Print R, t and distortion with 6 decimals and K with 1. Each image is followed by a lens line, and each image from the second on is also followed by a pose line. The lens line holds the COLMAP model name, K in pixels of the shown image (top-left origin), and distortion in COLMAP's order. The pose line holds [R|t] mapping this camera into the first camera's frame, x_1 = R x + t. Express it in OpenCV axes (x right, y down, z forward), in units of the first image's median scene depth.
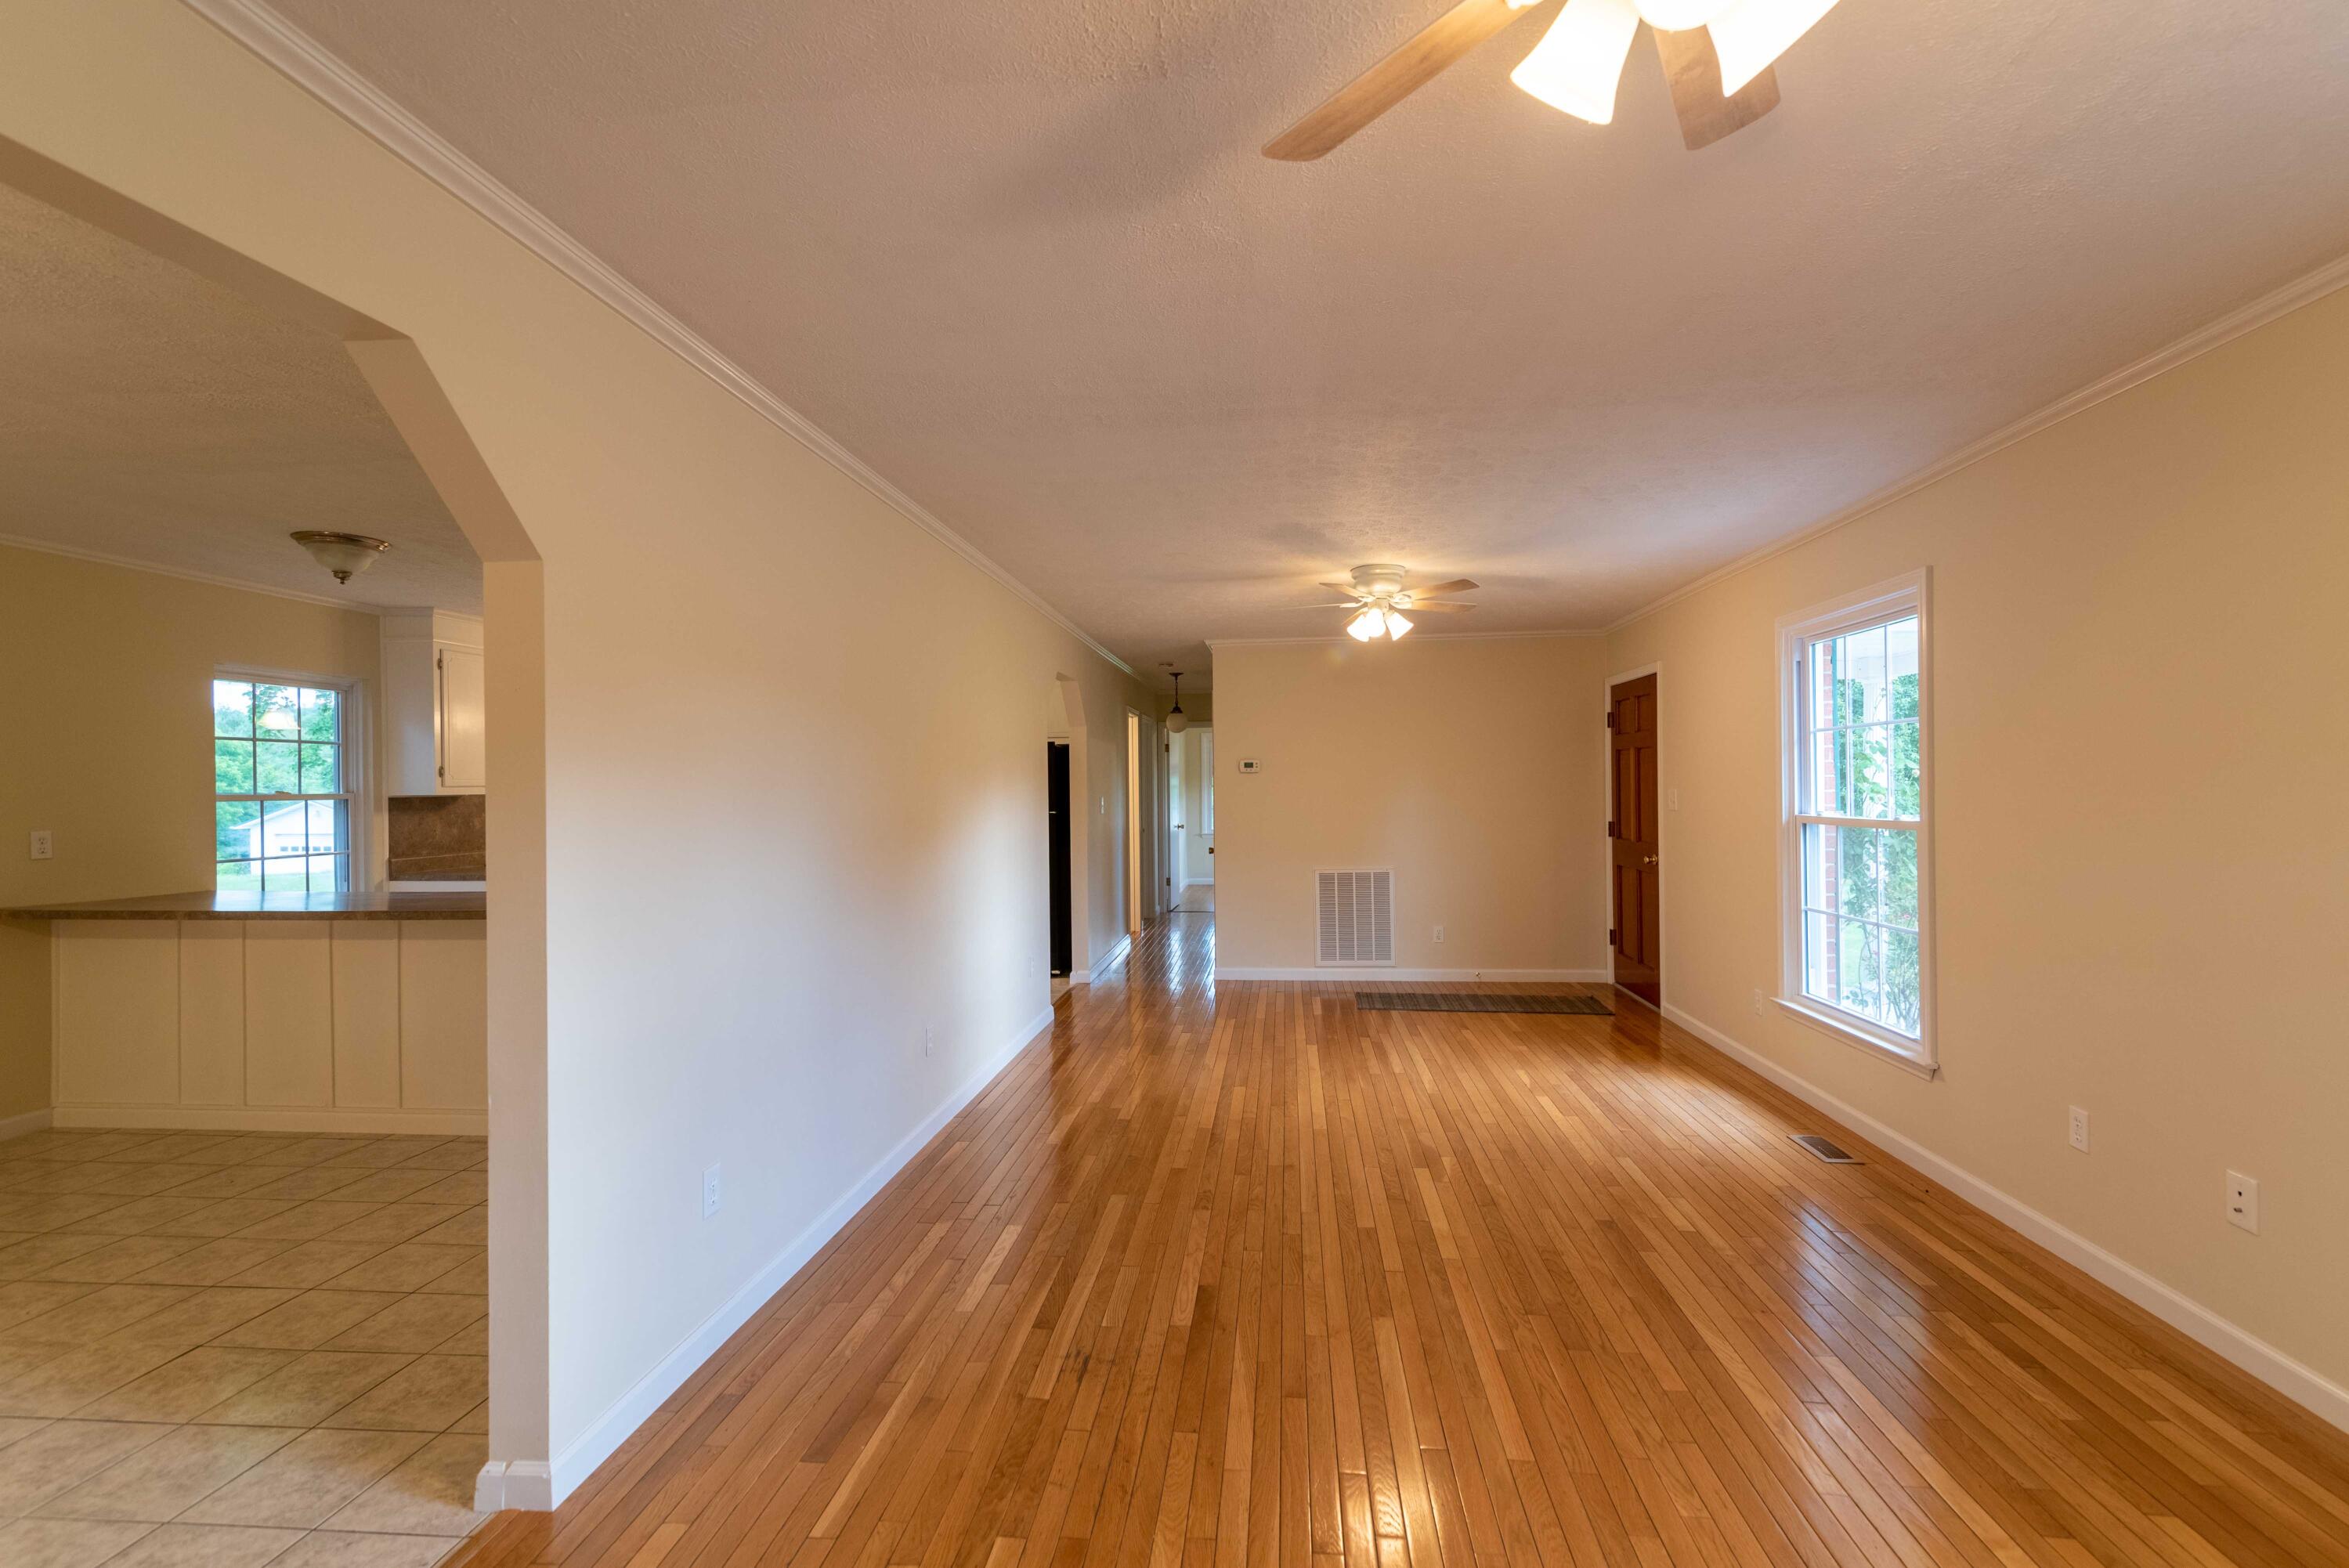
lens RADIAL K [[1063.7, 0, 1179.4], [0, 1063.7, 790.8], [0, 0, 1]] dist [0.018837, -0.003171]
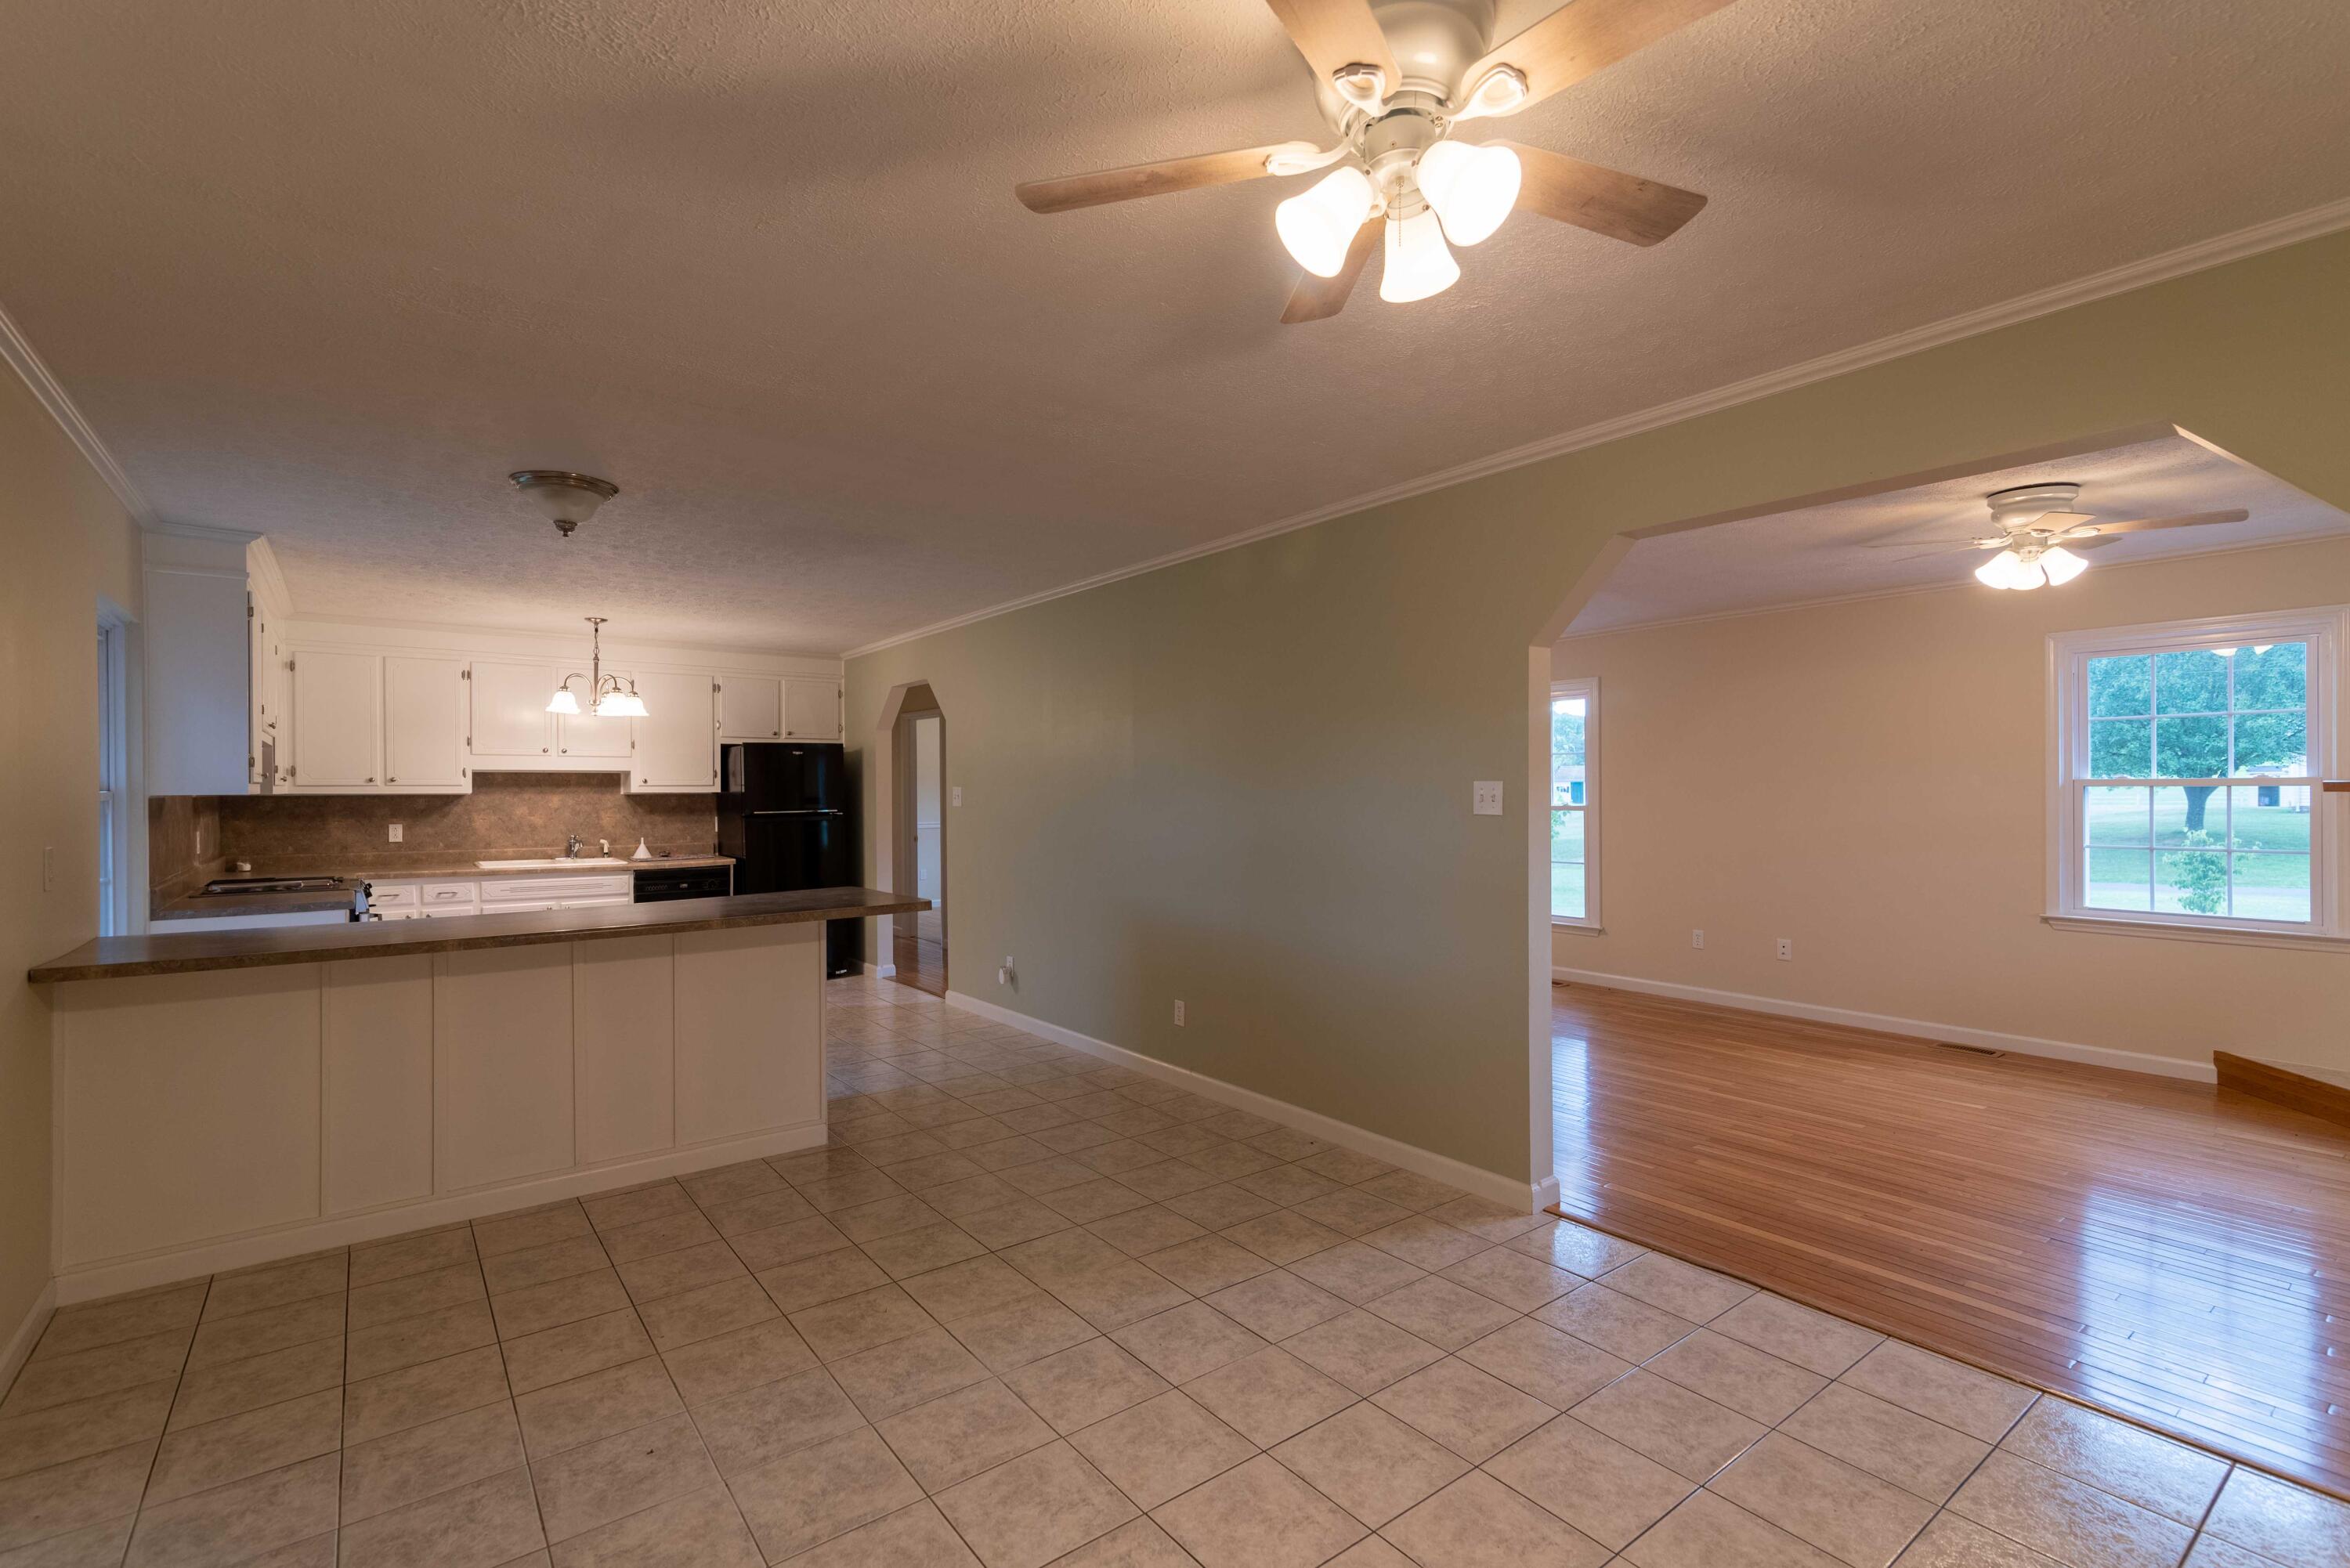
lens RADIAL K [[1064.1, 0, 1179.3], [0, 1064.1, 792.0], [0, 0, 1]] dist [0.018837, -0.003171]
pose [[0.730227, 0.001504, 0.683203, -1.035520], [0.002507, 0.999985, -0.004882, 0.010036], [-0.683200, 0.005278, 0.730212, 0.076974]]
